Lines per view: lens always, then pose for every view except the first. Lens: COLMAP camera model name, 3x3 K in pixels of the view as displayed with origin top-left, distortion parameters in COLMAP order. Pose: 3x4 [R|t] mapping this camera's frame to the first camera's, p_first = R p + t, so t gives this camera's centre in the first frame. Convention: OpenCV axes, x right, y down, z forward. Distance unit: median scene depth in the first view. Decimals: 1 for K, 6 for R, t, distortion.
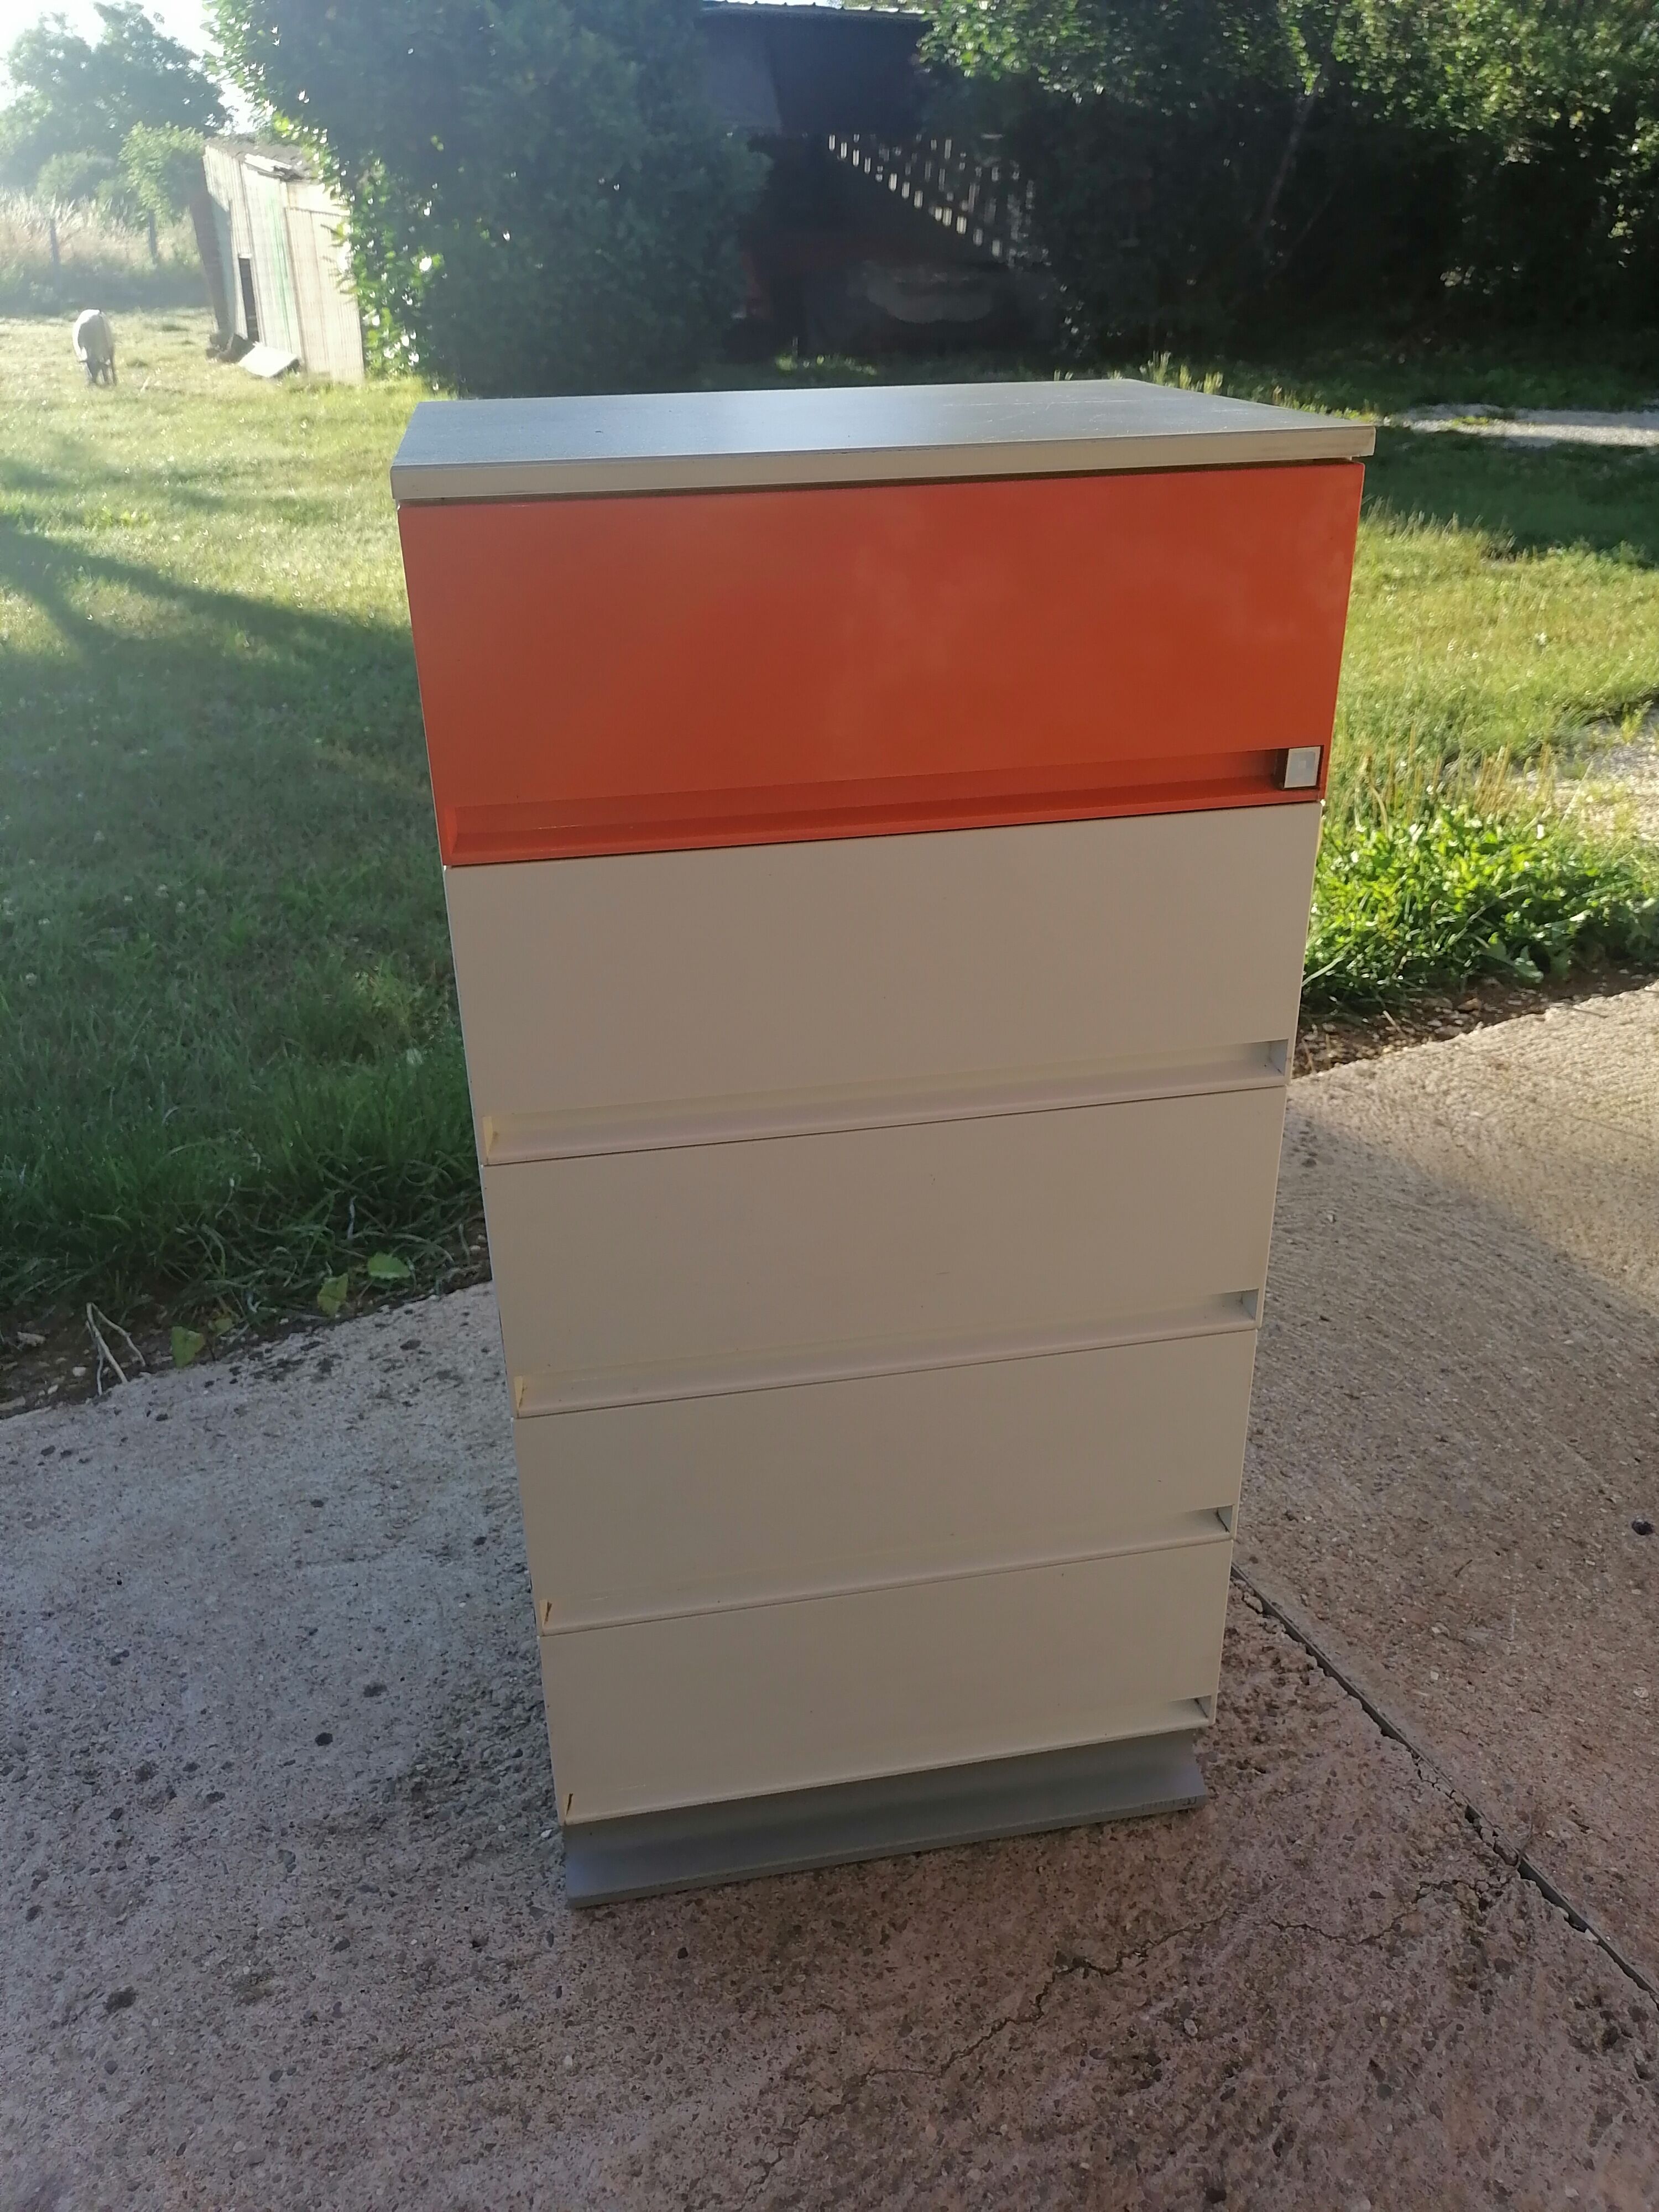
lens RADIAL K [[1691.8, 0, 829.5], [0, 1691.8, 1106.0], [0, 0, 1]] dist [0.043320, 0.009367]
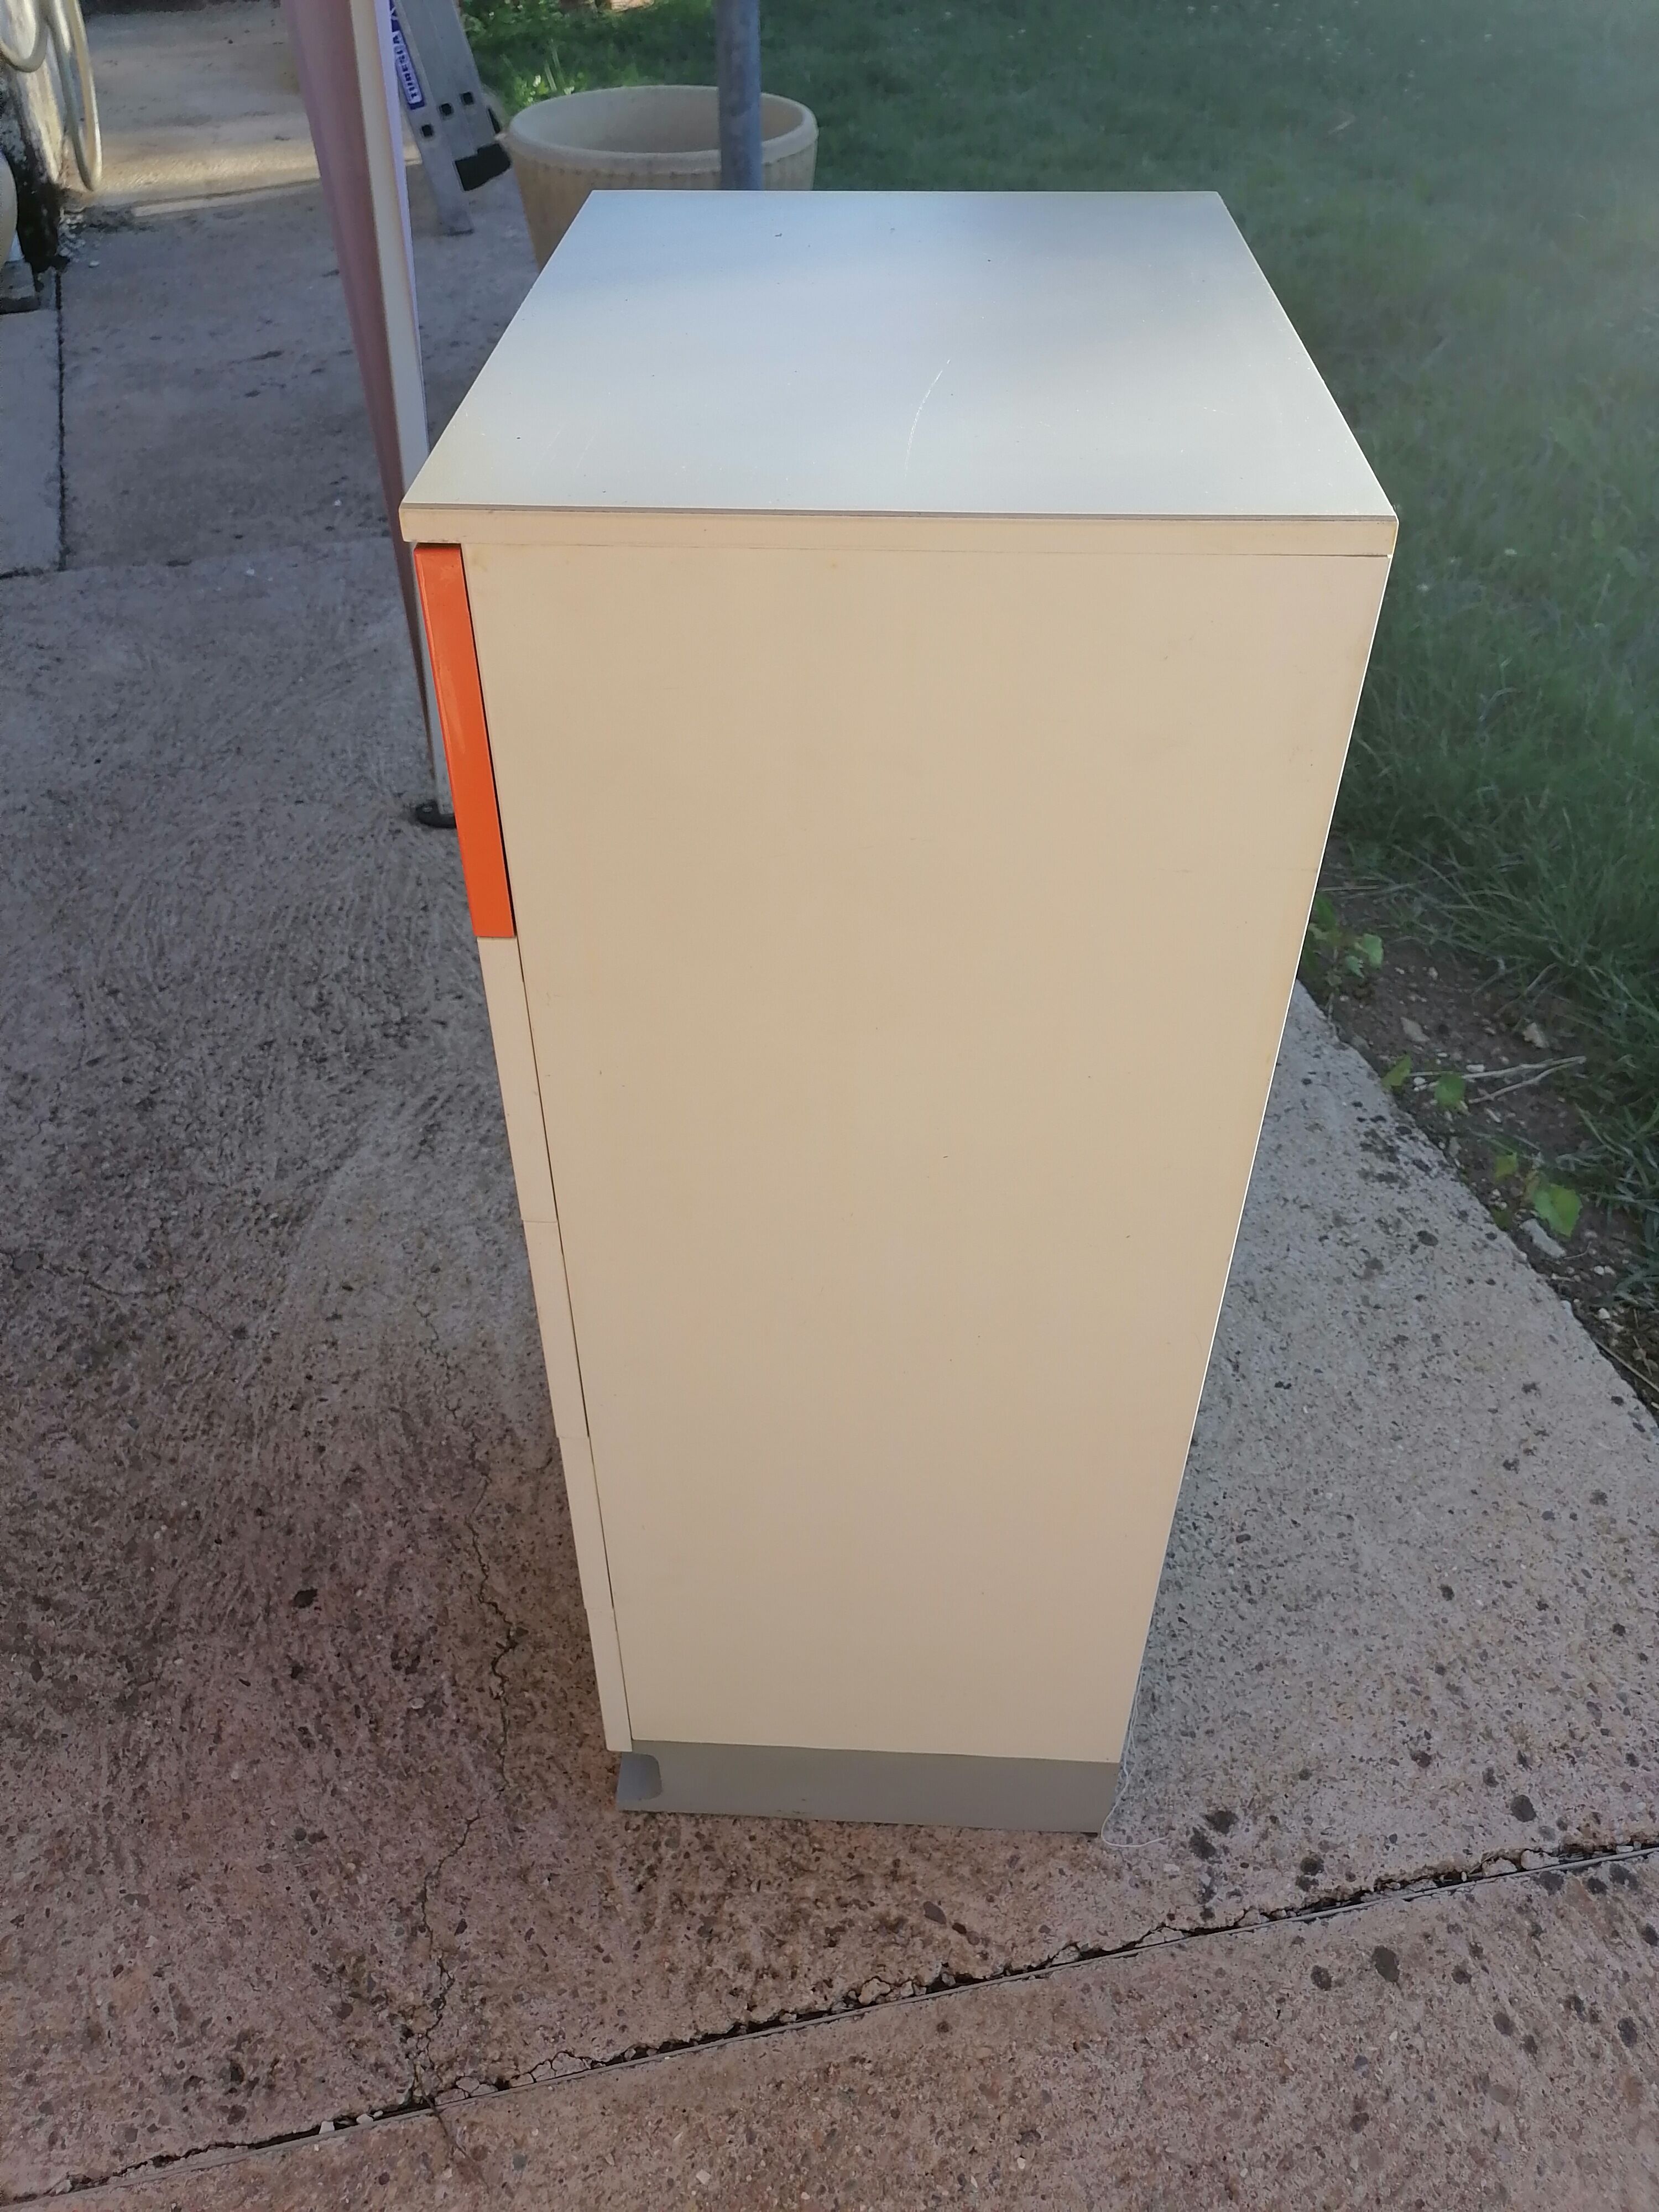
lens RADIAL K [[1704.3, 0, 821.4], [0, 1704.3, 1069.0], [0, 0, 1]] dist [0.046438, -0.004081]
pose [[-0.220060, 0.634905, -0.740588, 0.708288], [-0.438122, 0.613989, 0.656556, -0.593376], [0.871564, 0.468949, 0.143051, 0.825708]]
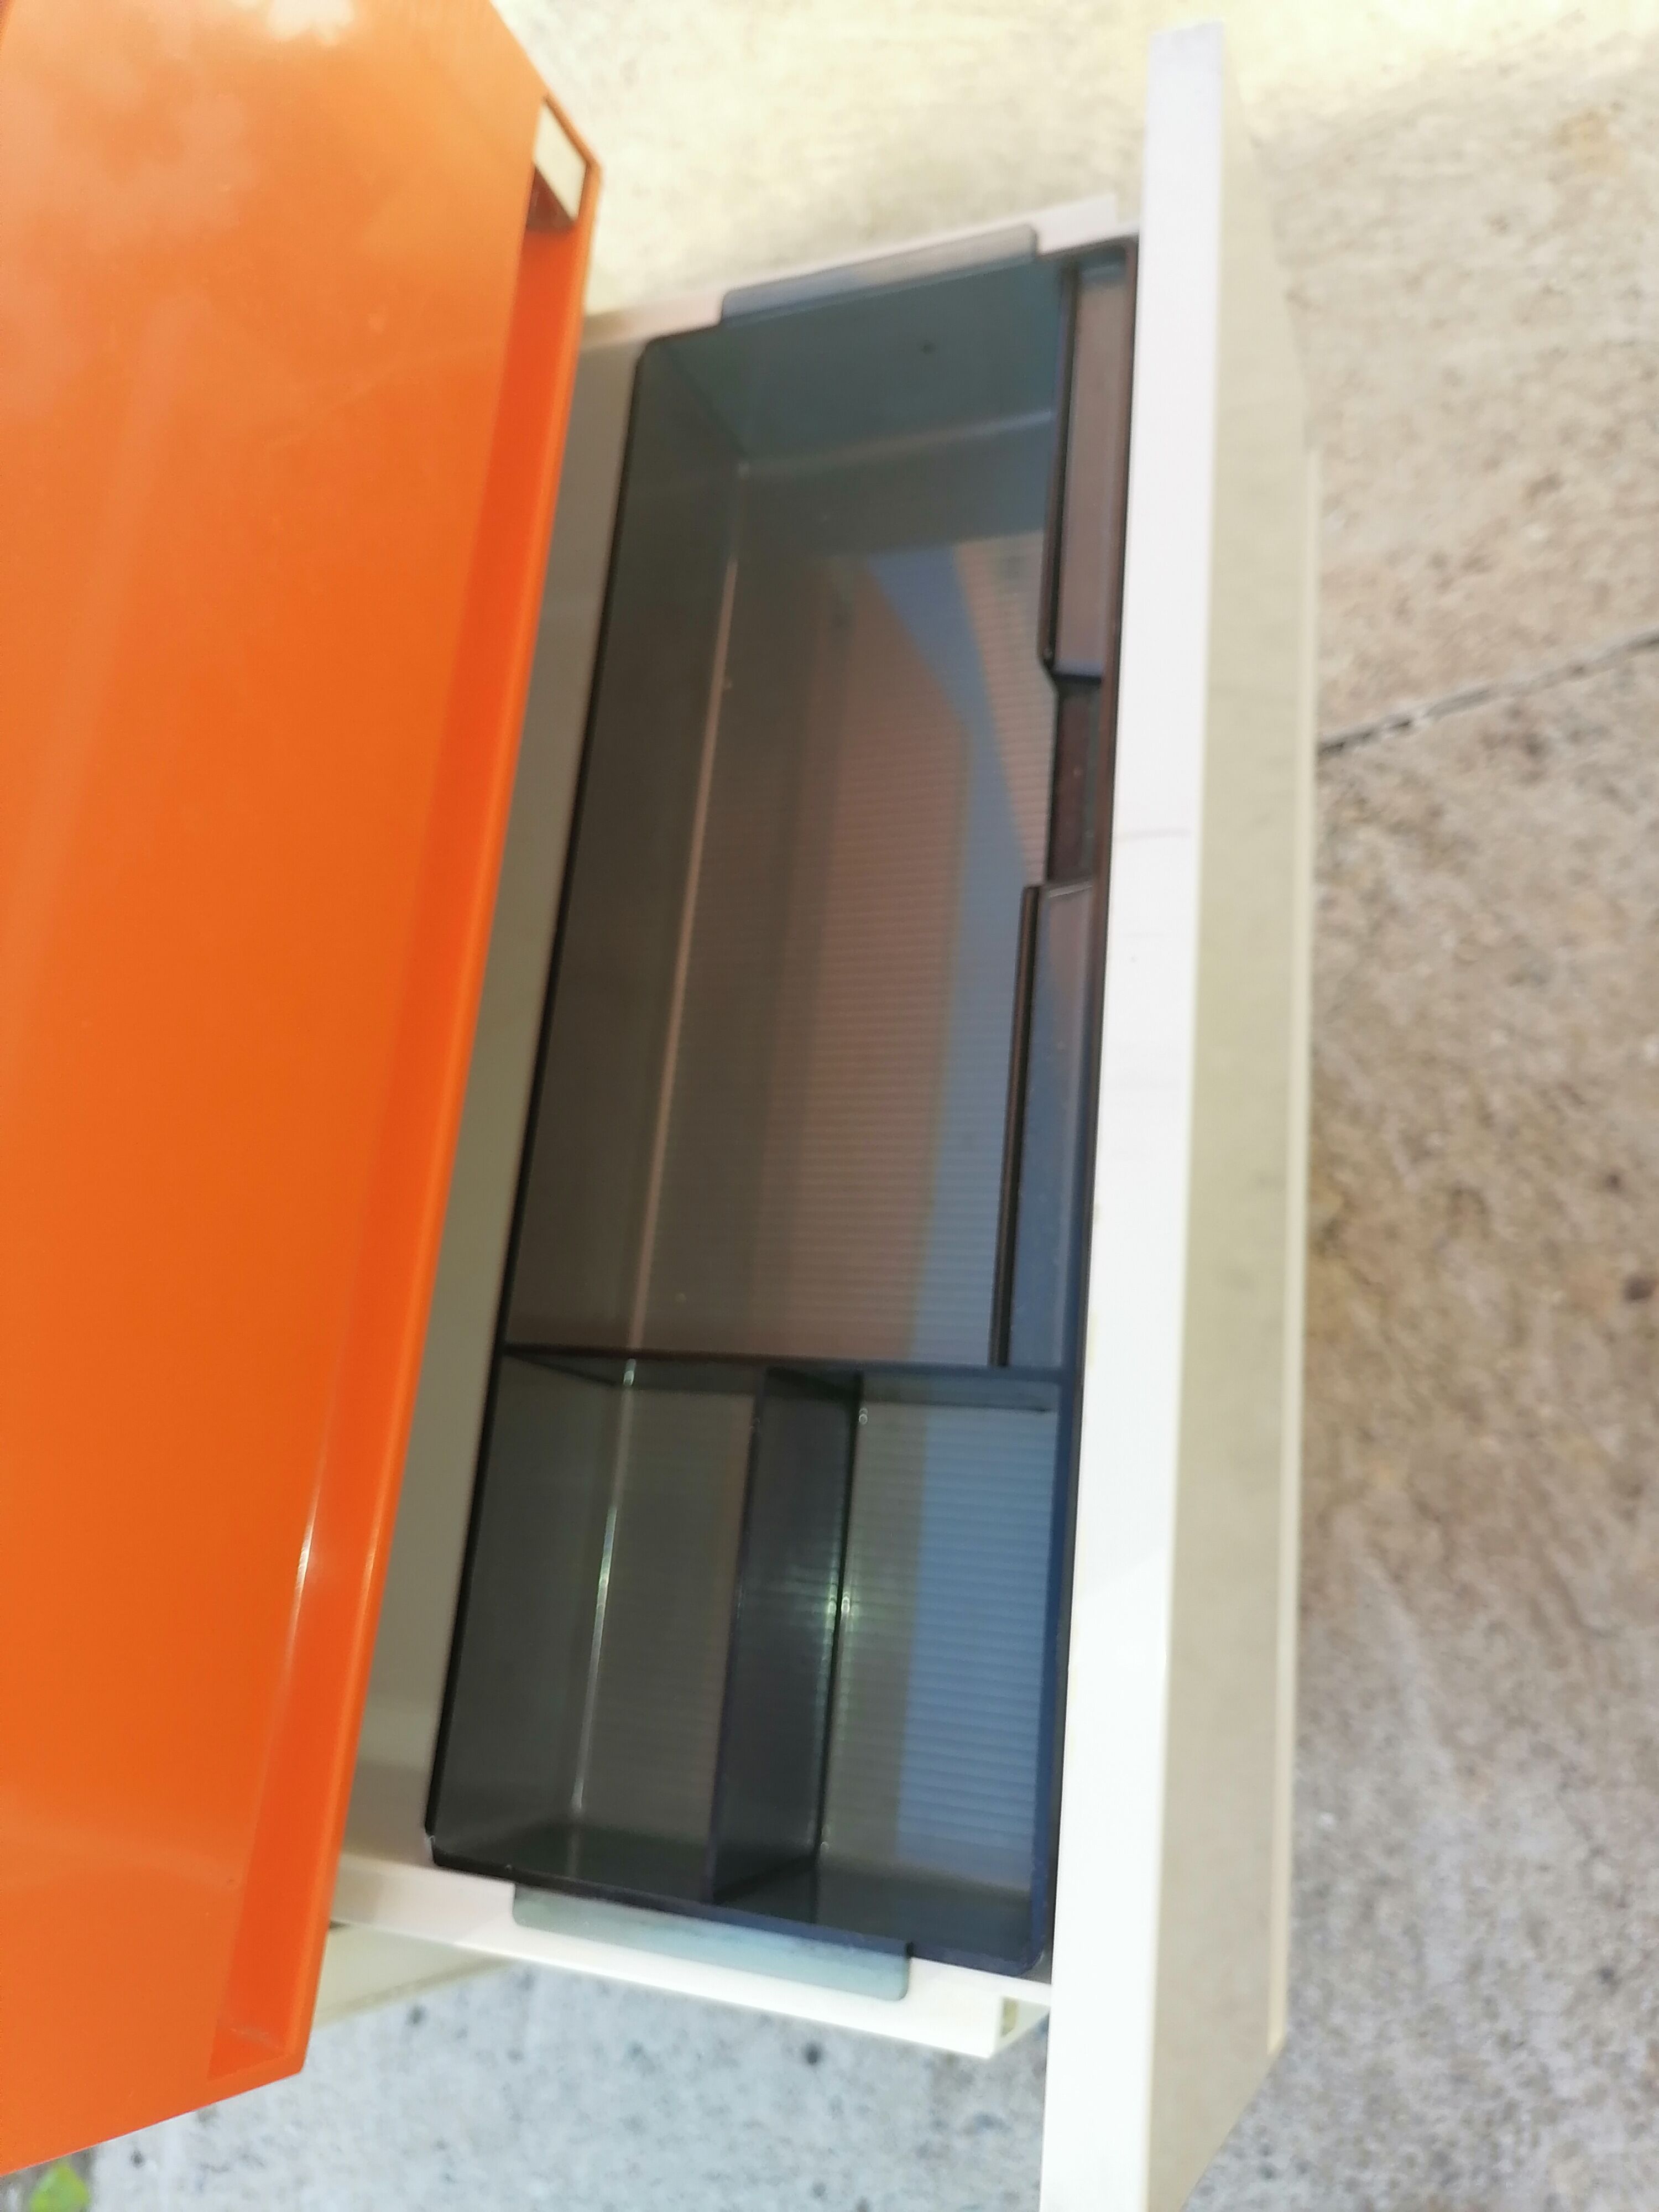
lens RADIAL K [[1723.6, 0, 829.2], [0, 1723.6, 1111.1], [0, 0, 1]] dist [0.000189, 0.037948]
pose [[0.264585, -0.945720, 0.188703, -0.039457], [0.741671, 0.324620, 0.586981, -0.262507], [-0.616376, -0.015351, 0.787302, 0.434186]]
